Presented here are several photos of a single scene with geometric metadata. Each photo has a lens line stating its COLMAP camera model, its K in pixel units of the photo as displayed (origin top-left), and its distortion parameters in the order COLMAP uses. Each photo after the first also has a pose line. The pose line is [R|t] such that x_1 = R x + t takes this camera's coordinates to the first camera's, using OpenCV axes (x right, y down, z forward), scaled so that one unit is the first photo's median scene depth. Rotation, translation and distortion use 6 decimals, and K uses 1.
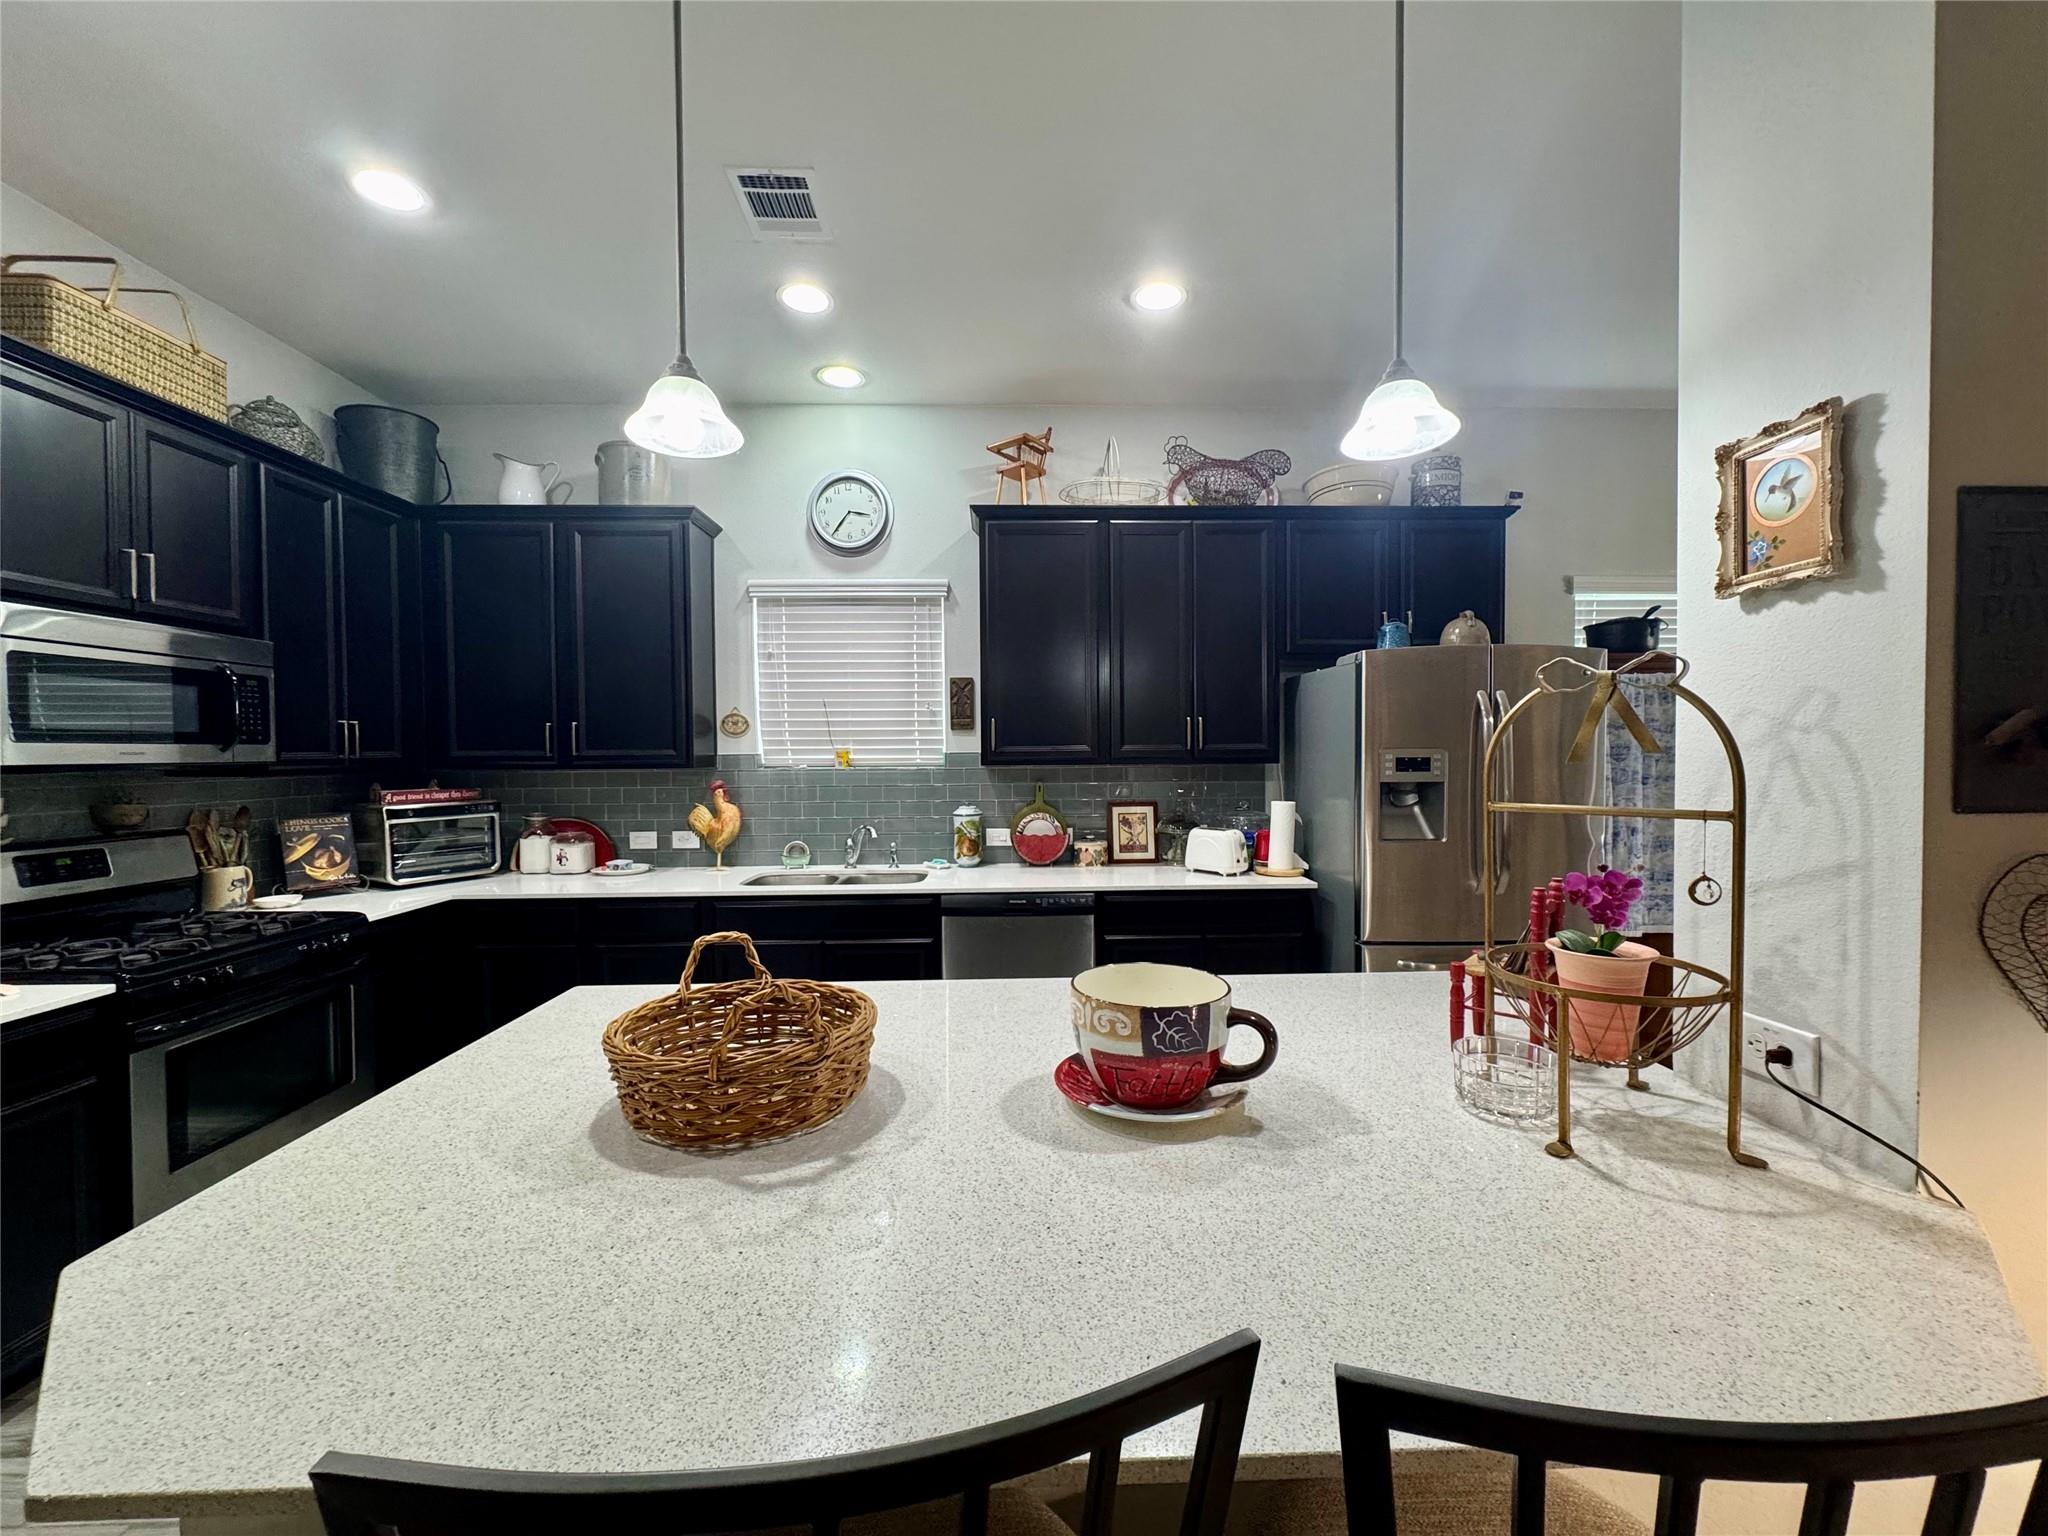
lens RADIAL K [[817.1, 0, 1021.3], [0, 817.1, 774.2], [0, 0, 1]] dist [-0.003363, 0.000610]
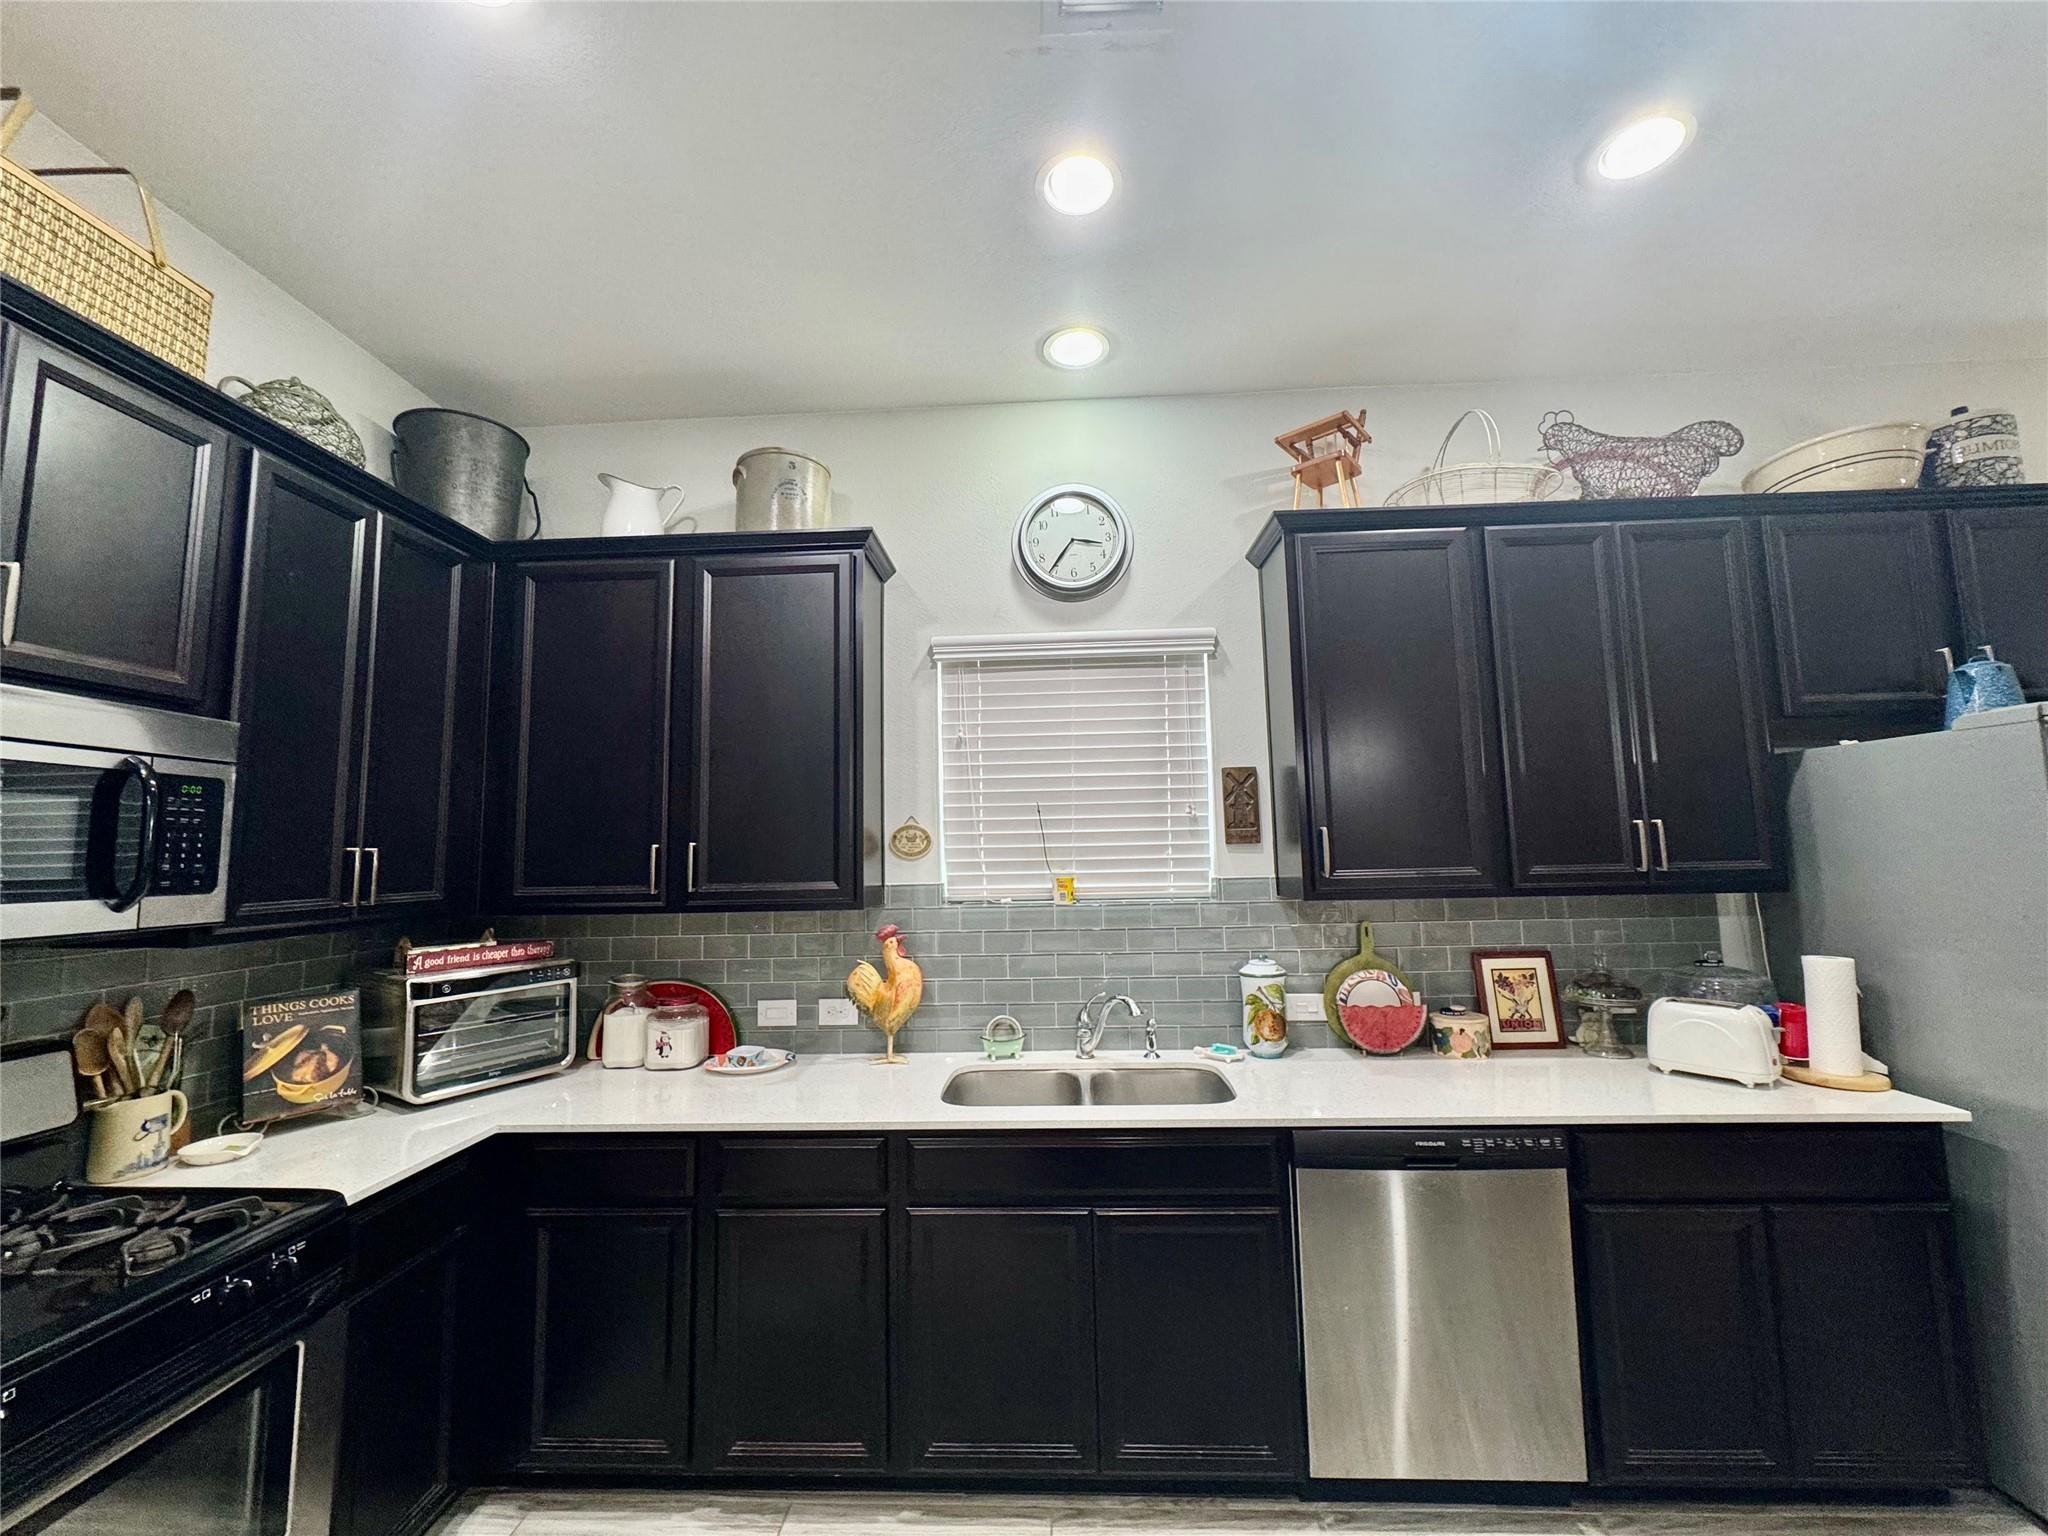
lens RADIAL K [[817.1, 0, 1020.1], [0, 817.1, 771.7], [0, 0, 1]] dist [-0.003363, 0.000610]
pose [[0.997216, -0.020613, -0.071666, -0.225286], [0.011273, 0.991663, -0.128364, -0.031626], [0.073714, 0.127199, 0.989134, 0.340990]]
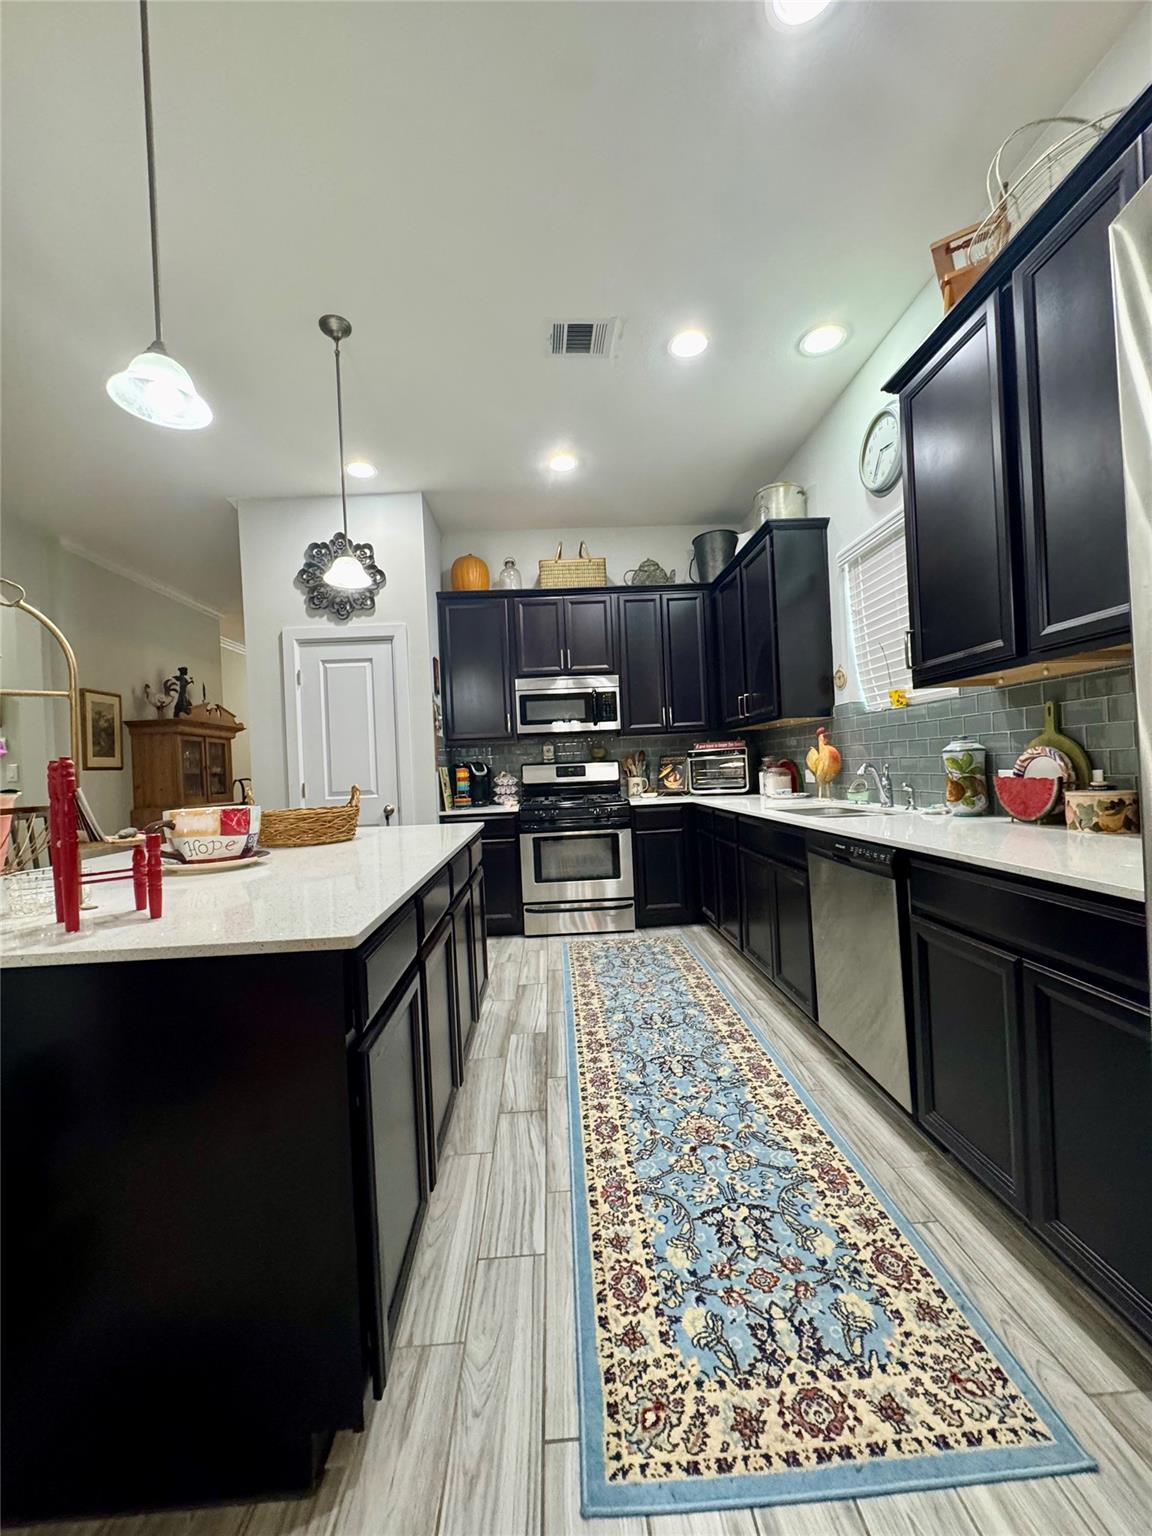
lens RADIAL K [[612.8, 0, 574.1], [0, 612.8, 768.6], [0, 0, 1]] dist [-0.003363, 0.000610]
pose [[0.012387, 0.007293, -0.999897, 0.574599], [0.018999, 0.999791, 0.007527, 0.059185], [0.999743, -0.019090, 0.012246, 0.653946]]
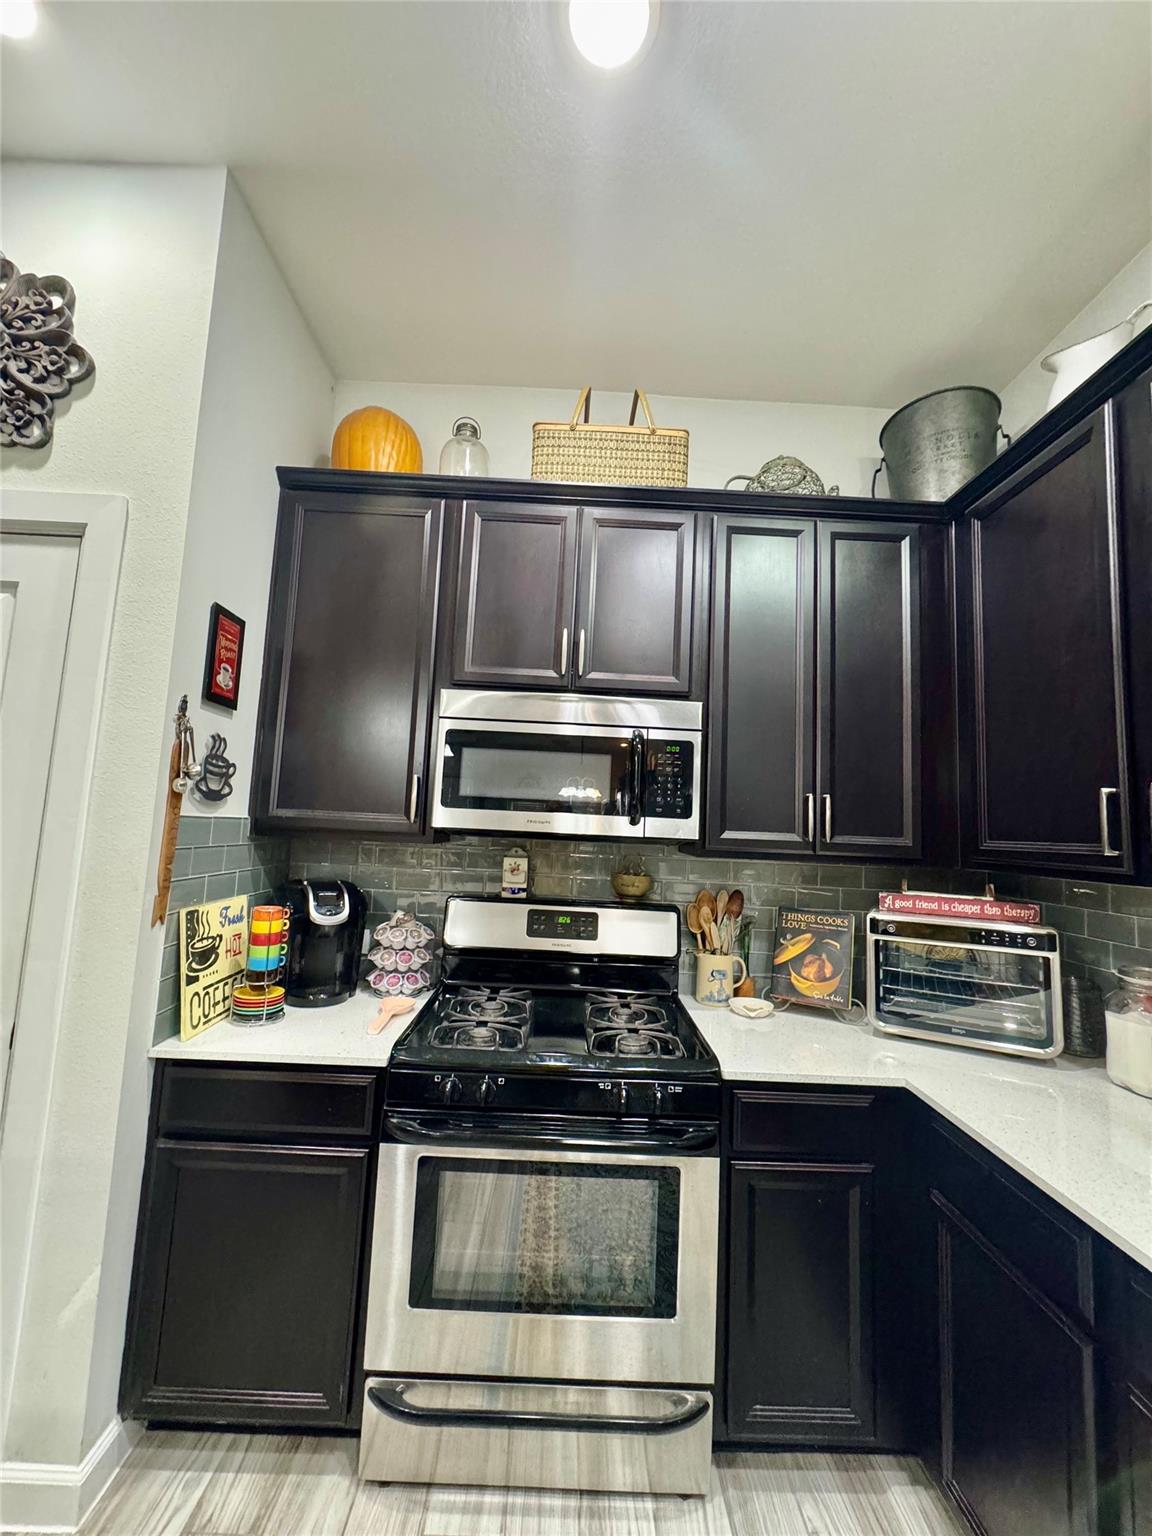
lens RADIAL K [[612.8, 0, 574.5], [0, 612.8, 766.7], [0, 0, 1]] dist [-0.003363, 0.000610]
pose [[-0.012789, -0.096285, -0.995272, -0.206238], [-0.074507, 0.992678, -0.095076, -0.016026], [0.997138, 0.072939, -0.019869, 0.674643]]
